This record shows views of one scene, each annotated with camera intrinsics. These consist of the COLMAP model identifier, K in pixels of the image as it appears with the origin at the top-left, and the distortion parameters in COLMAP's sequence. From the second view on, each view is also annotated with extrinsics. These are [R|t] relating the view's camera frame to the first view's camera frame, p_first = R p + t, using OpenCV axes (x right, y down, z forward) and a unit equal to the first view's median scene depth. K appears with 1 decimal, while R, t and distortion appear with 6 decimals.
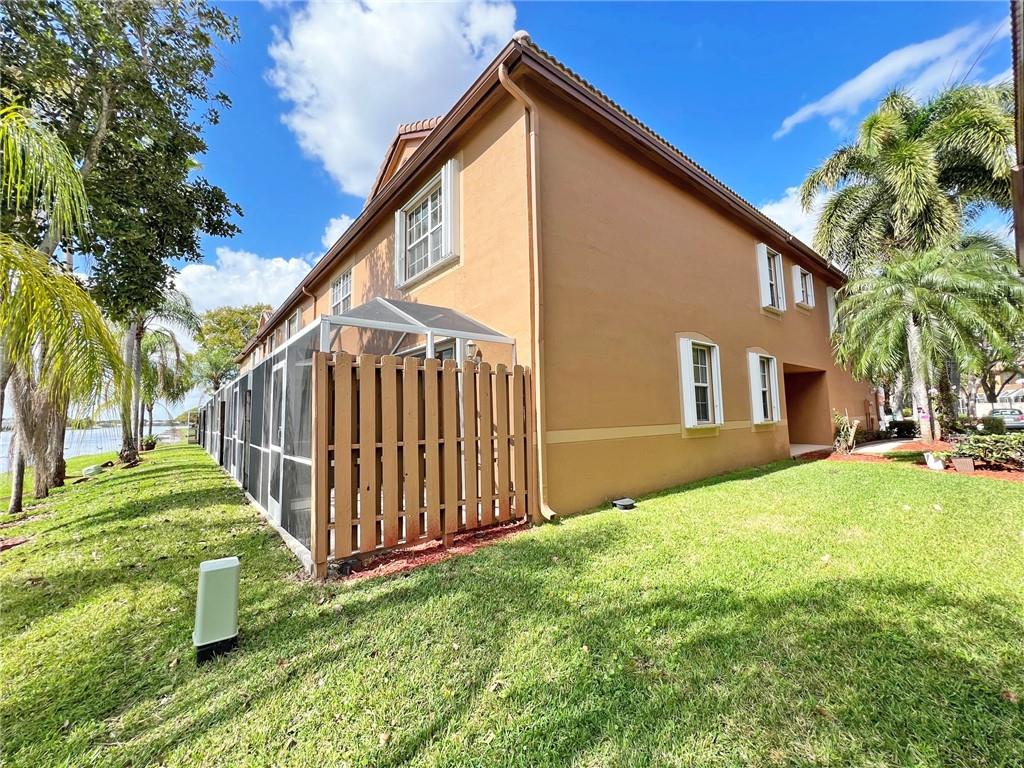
lens RADIAL K [[411.0, 0, 507.8], [0, 411.0, 379.0], [0, 0, 1]] dist [-0.000940, 0.000485]
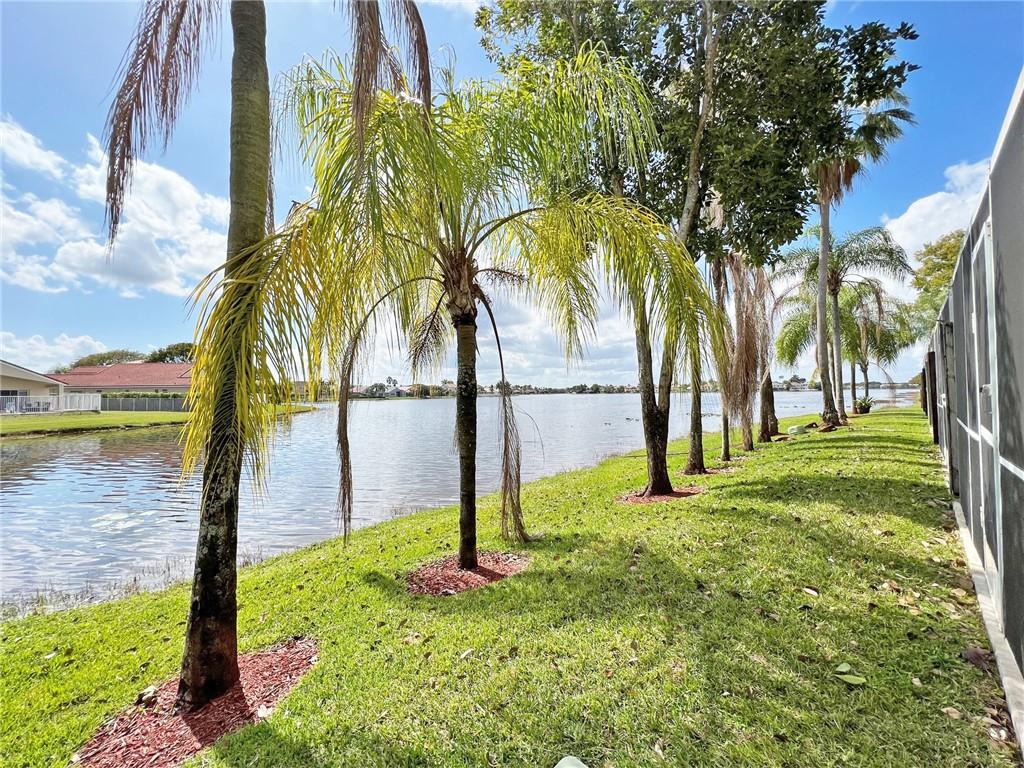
lens RADIAL K [[411.0, 0, 508.2], [0, 411.0, 382.9], [0, 0, 1]] dist [-0.000940, 0.000485]
pose [[0.115034, -0.004348, -0.993352, -0.074447], [0.103291, 0.994622, 0.007608, 0.022338], [0.987977, -0.103479, 0.114865, 0.177272]]
